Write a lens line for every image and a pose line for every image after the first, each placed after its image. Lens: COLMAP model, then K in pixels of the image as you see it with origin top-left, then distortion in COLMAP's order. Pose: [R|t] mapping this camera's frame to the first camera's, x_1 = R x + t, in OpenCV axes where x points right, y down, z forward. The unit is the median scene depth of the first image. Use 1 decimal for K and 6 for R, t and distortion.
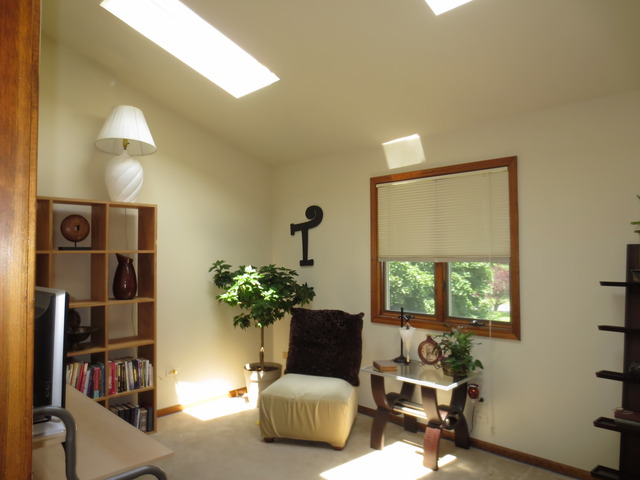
lens RADIAL K [[452.5, 0, 319.8], [0, 452.5, 237.2], [0, 0, 1]] dist [-0.011514, 0.013080]
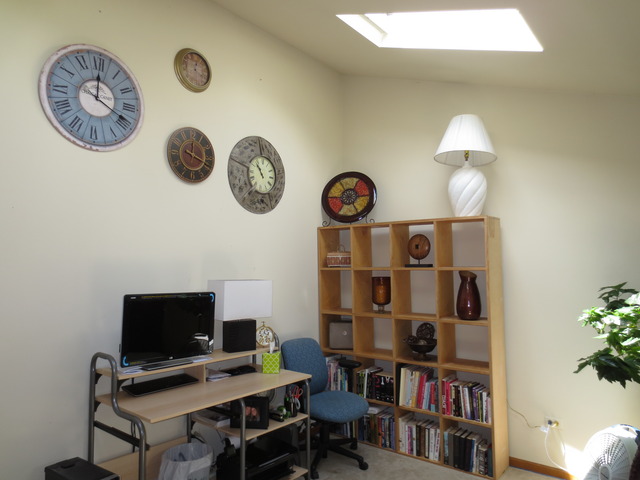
lens RADIAL K [[452.5, 0, 319.8], [0, 452.5, 242.9], [0, 0, 1]] dist [-0.011514, 0.013080]
pose [[0.115105, -0.043583, -0.992397, 0.478339], [0.036488, 0.998548, -0.039621, 0.004926], [0.992683, -0.031650, 0.116529, 0.599098]]
